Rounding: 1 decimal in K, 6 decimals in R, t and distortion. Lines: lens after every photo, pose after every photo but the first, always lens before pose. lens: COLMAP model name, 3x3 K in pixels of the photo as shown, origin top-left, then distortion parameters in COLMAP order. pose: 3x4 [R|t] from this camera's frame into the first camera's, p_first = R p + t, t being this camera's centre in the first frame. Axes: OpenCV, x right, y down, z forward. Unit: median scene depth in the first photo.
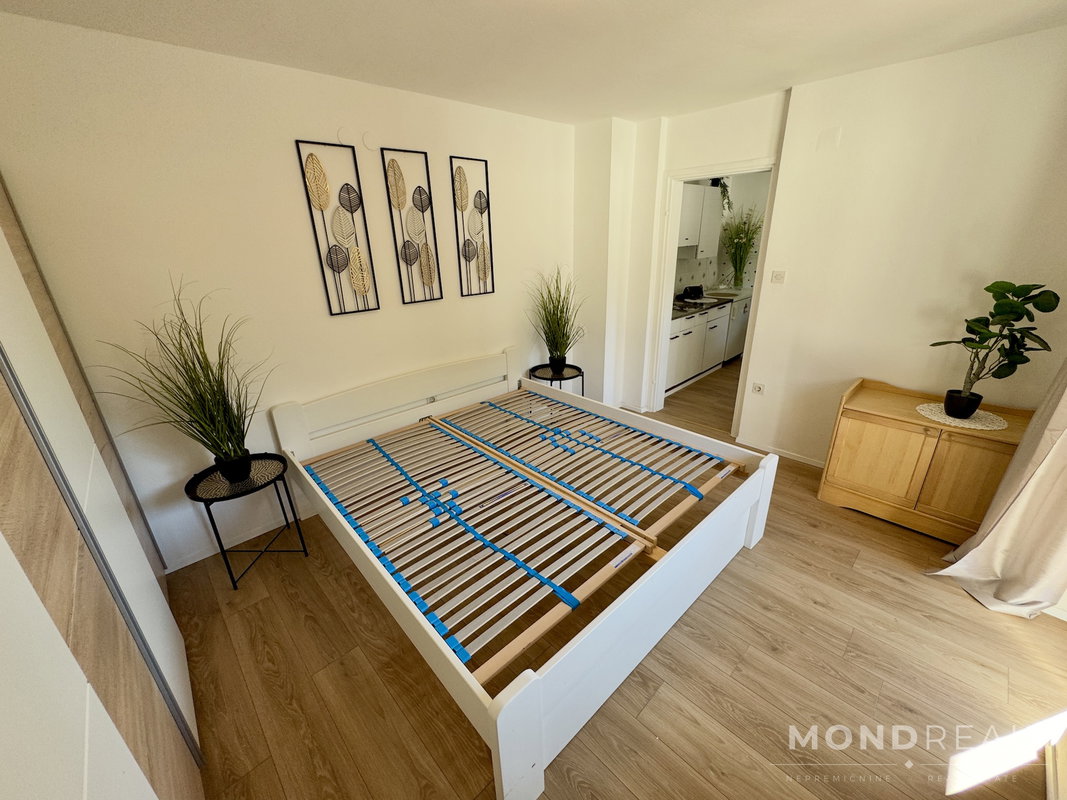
lens RADIAL K [[429.4, 0, 532.5], [0, 429.4, 399.4], [0, 0, 1]] dist [-0.000910, -0.000080]
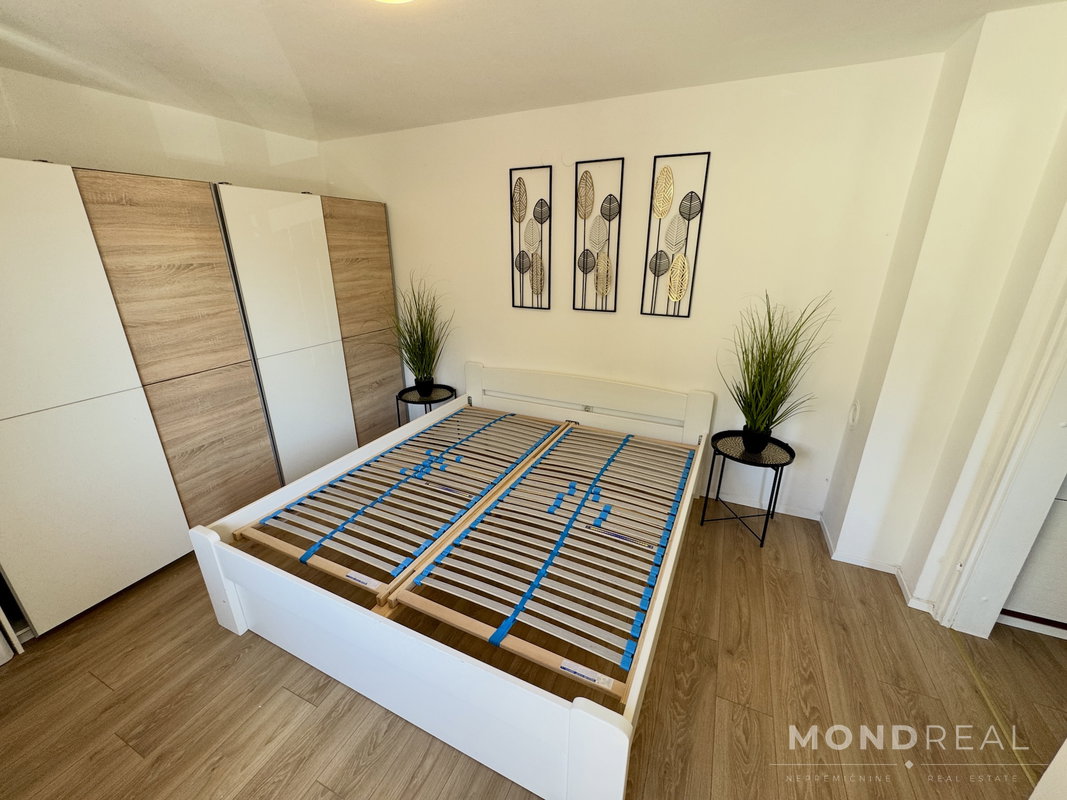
lens RADIAL K [[429.4, 0, 532.5], [0, 429.4, 399.4], [0, 0, 1]] dist [-0.000910, -0.000080]
pose [[0.365358, 0.341874, -0.865815, 0.710073], [-0.342332, 0.914283, 0.216554, -0.236133], [0.865634, 0.217276, 0.451075, 0.540478]]
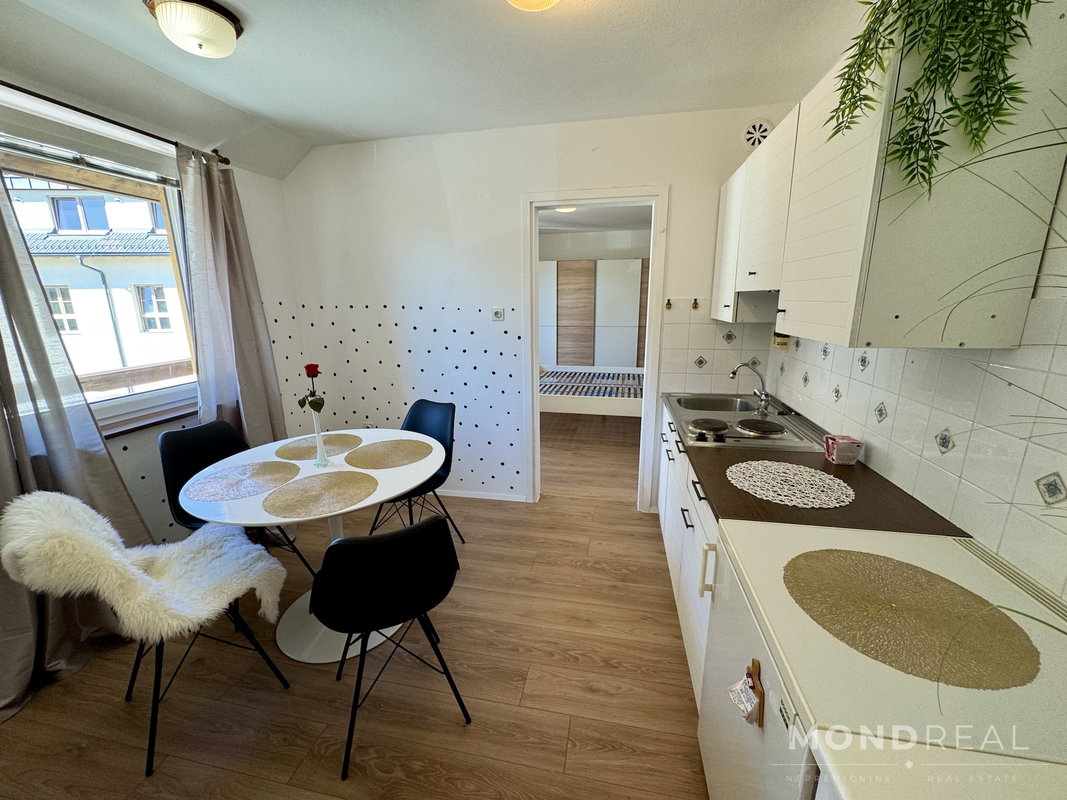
lens RADIAL K [[429.4, 0, 532.5], [0, 429.4, 399.4], [0, 0, 1]] dist [-0.000910, -0.000080]
pose [[-0.818238, 0.174413, -0.547784, 1.318522], [-0.171344, 0.835568, 0.521983, -0.776334], [0.548751, 0.520966, -0.653809, 2.084572]]
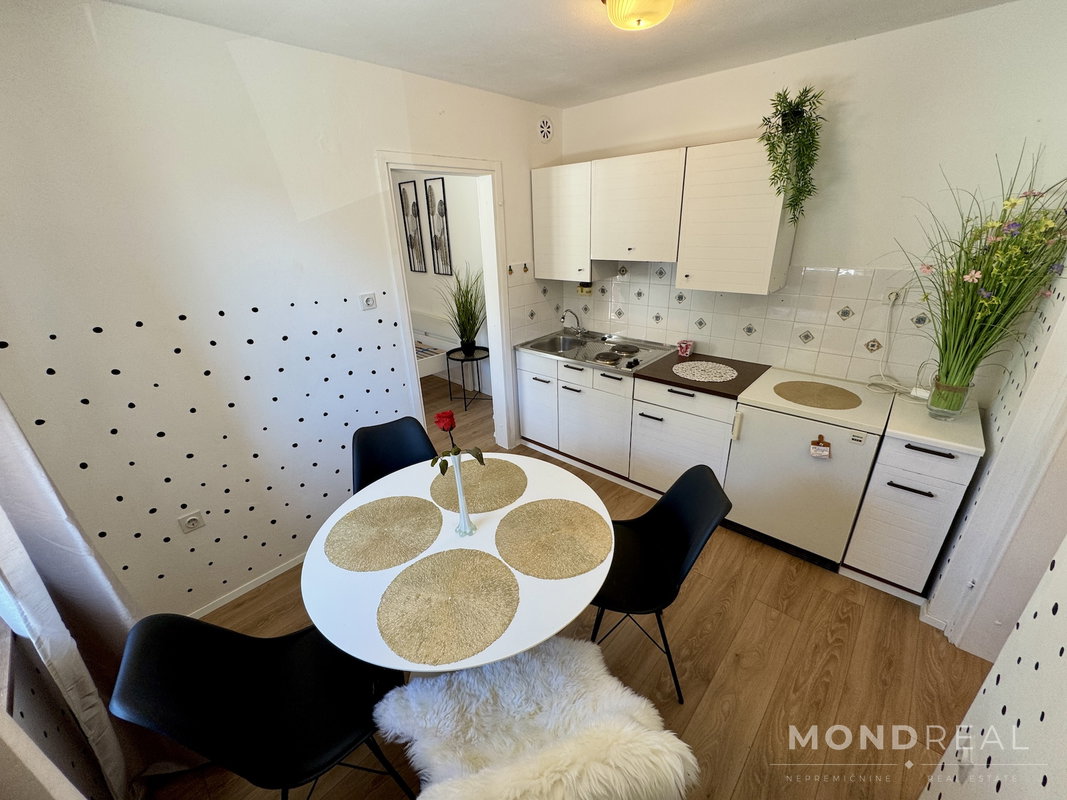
lens RADIAL K [[429.4, 0, 532.5], [0, 429.4, 399.4], [0, 0, 1]] dist [-0.000910, -0.000080]
pose [[0.067781, 0.411918, -0.908697, 1.682131], [-0.330652, 0.868593, 0.369075, -0.634590], [0.941315, 0.275446, 0.195076, 1.397744]]
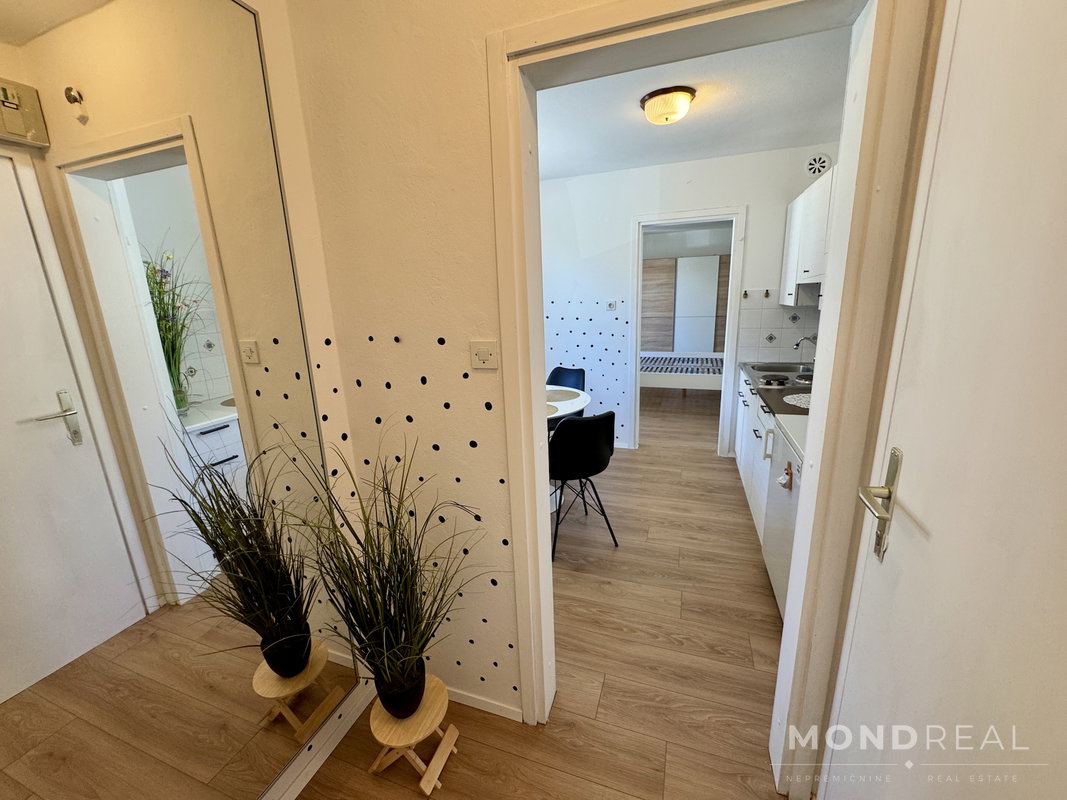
lens RADIAL K [[429.4, 0, 532.5], [0, 429.4, 399.4], [0, 0, 1]] dist [-0.000910, -0.000080]
pose [[-0.891758, 0.171243, -0.418859, 1.675911], [-0.097910, 0.830686, 0.548064, -0.888796], [0.441793, 0.529751, -0.724005, 2.334277]]
